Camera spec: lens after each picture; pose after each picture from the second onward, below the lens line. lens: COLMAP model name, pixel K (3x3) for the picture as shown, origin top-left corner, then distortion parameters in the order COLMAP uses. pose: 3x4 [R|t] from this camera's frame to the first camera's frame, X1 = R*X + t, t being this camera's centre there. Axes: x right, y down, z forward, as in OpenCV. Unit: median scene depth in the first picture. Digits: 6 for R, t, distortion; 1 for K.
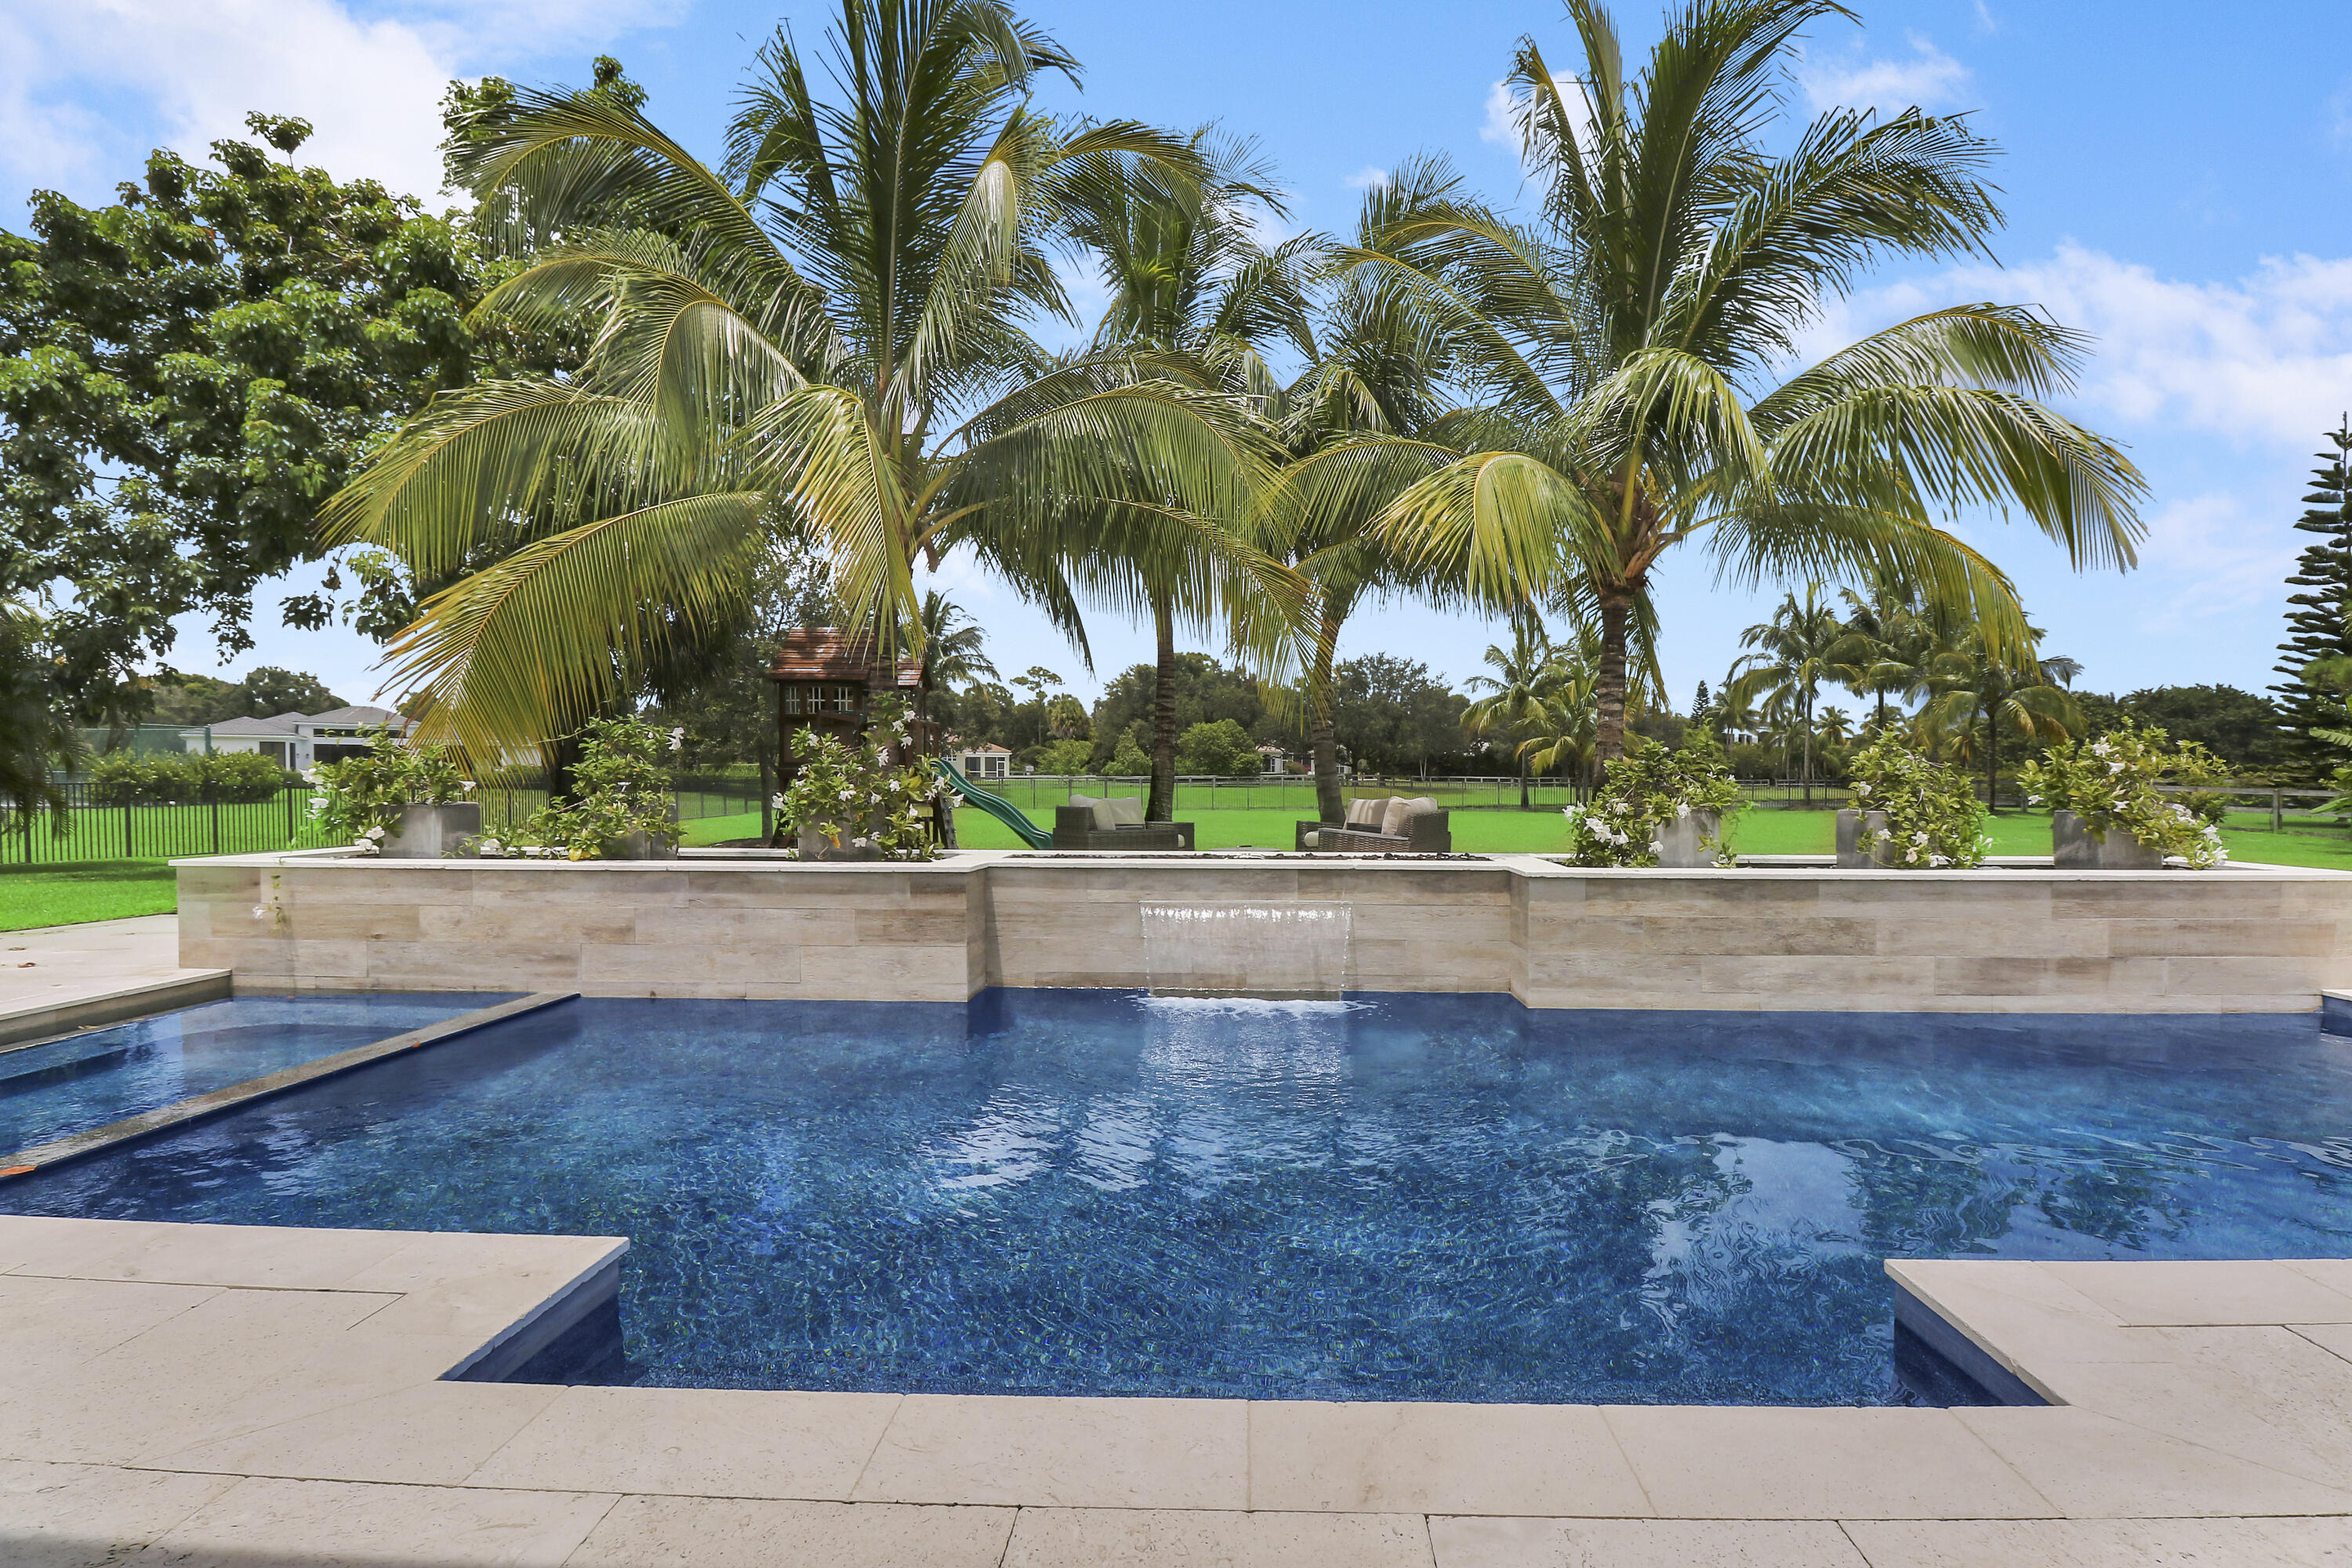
lens RADIAL K [[1093.4, 0, 1212.9], [0, 1093.4, 811.9], [0, 0, 1]] dist [0.000274, -0.010492]
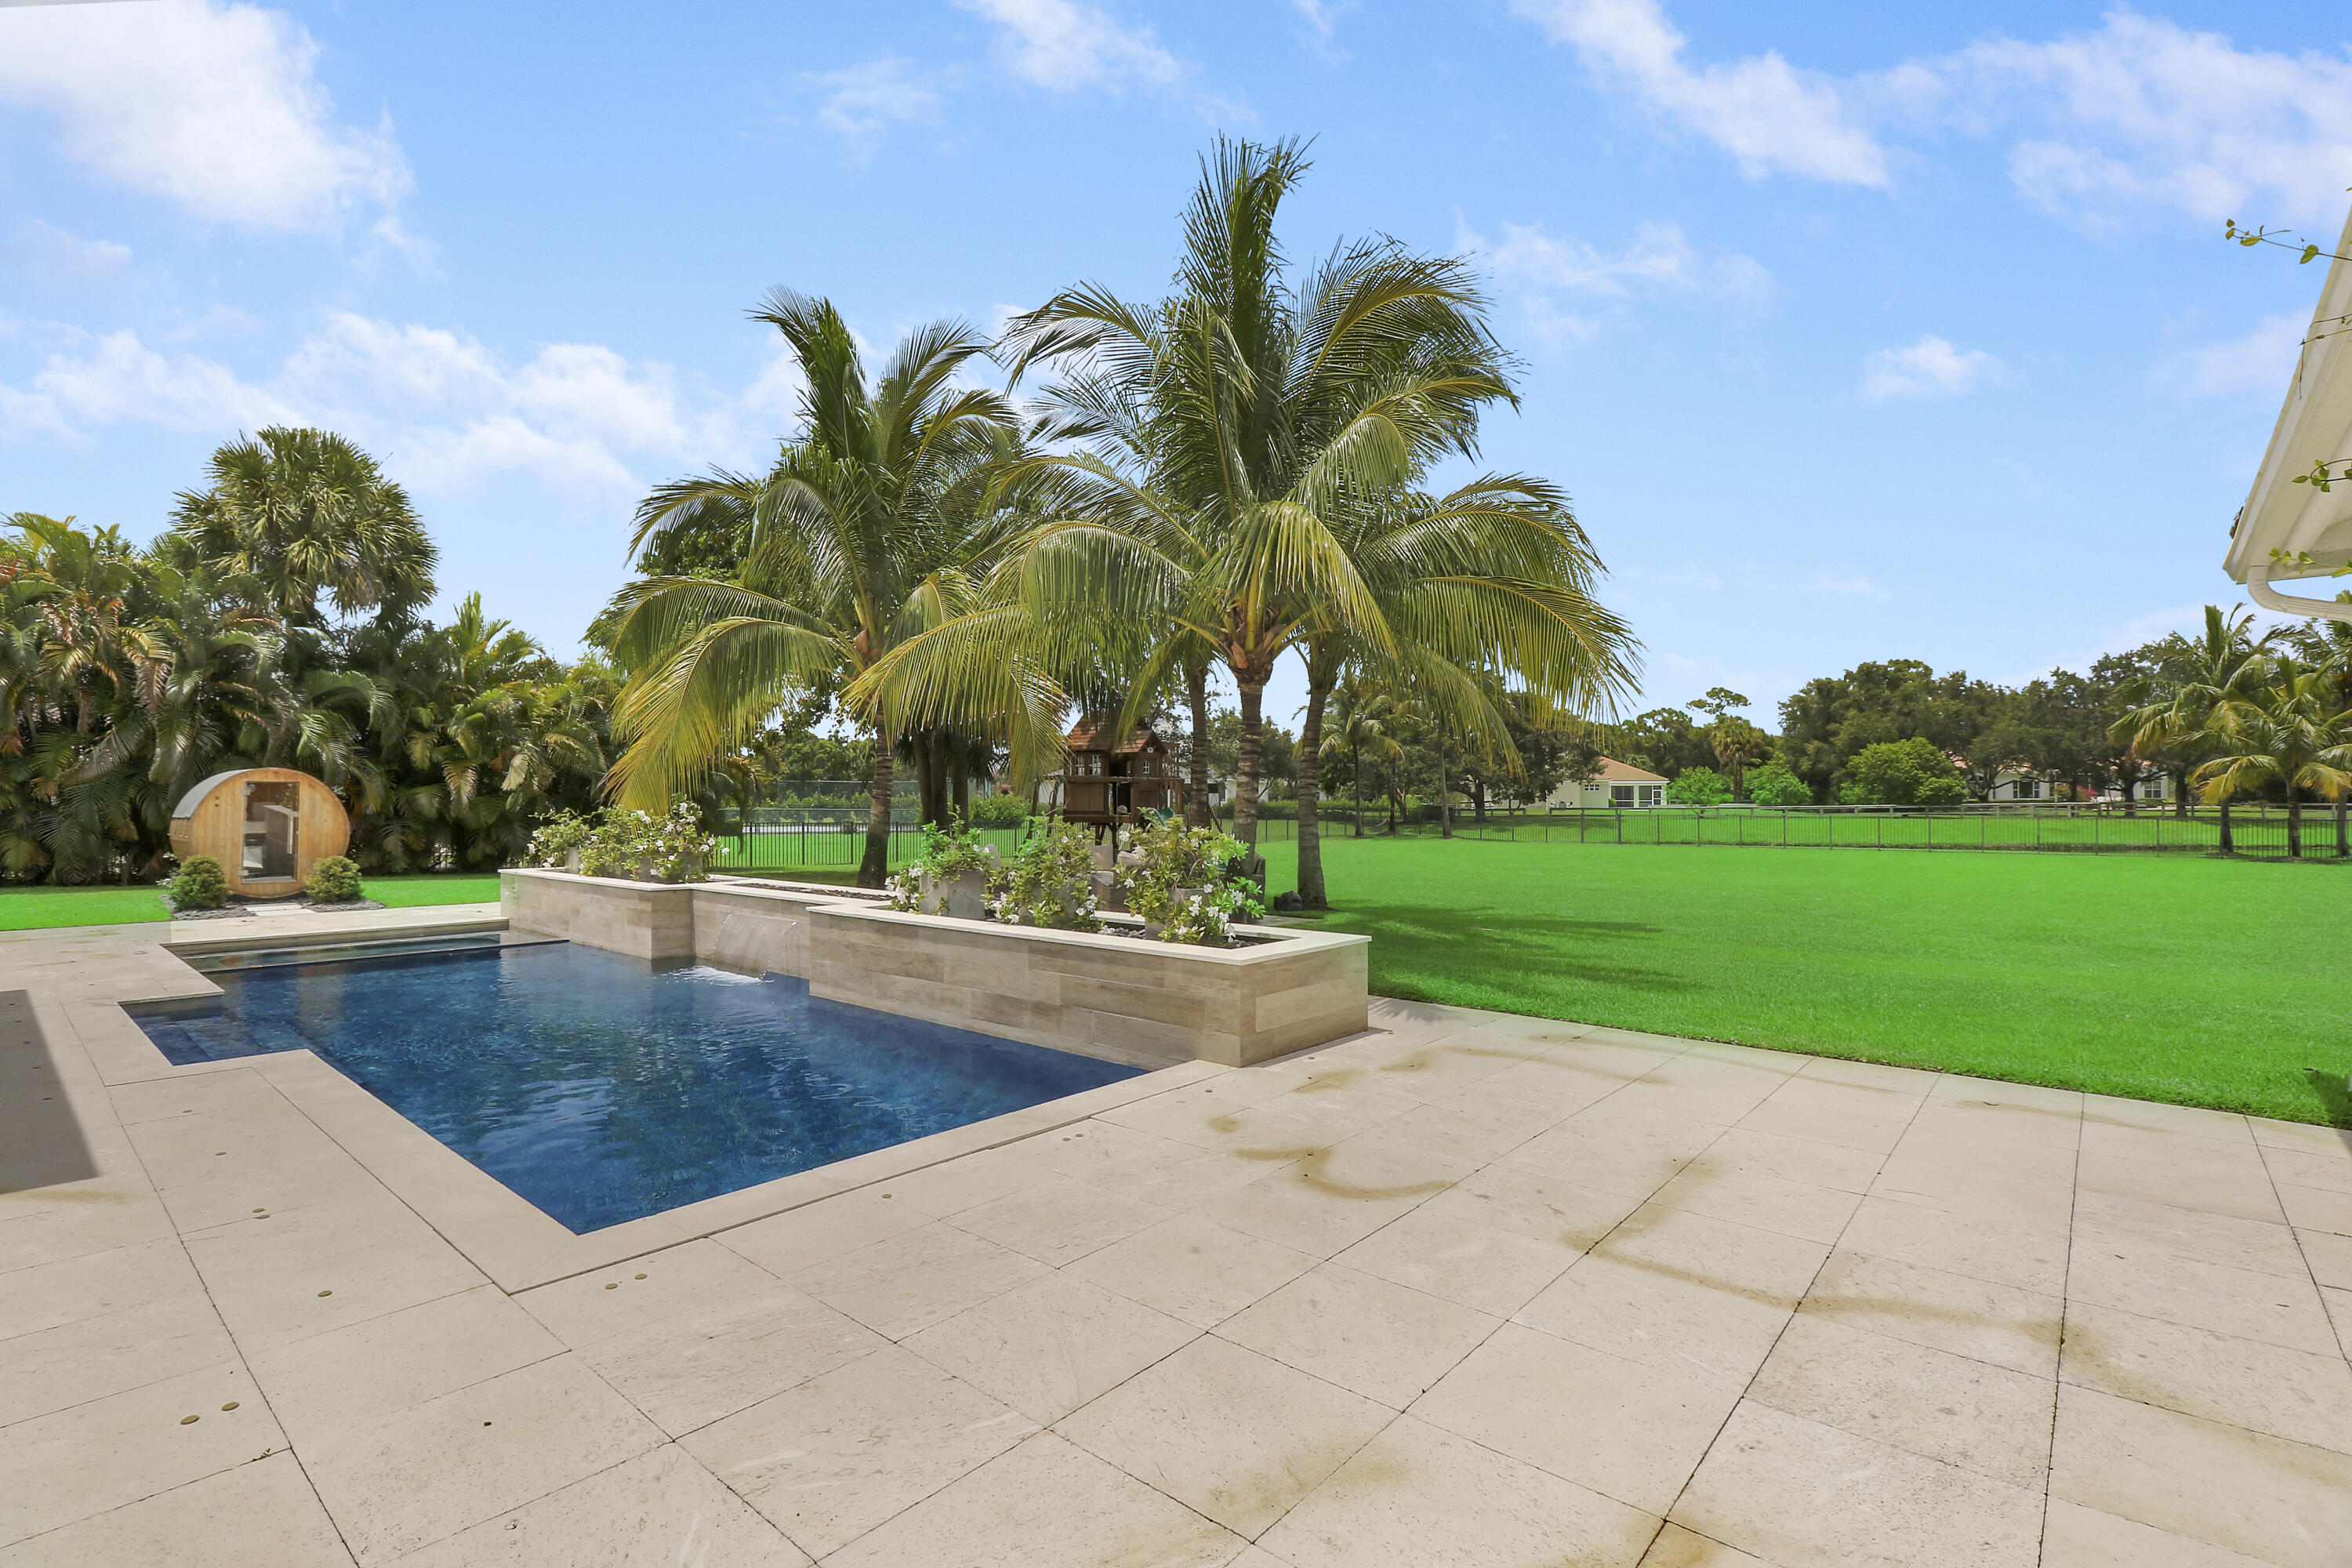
lens RADIAL K [[1072.0, 0, 1166.1], [0, 1072.0, 782.5], [0, 0, 1]] dist [-0.011058, -0.000222]
pose [[0.765931, -0.017521, -0.642685, 0.749002], [-0.015892, 0.998807, -0.046169, -0.027808], [0.642727, 0.045575, 0.764738, 0.062795]]
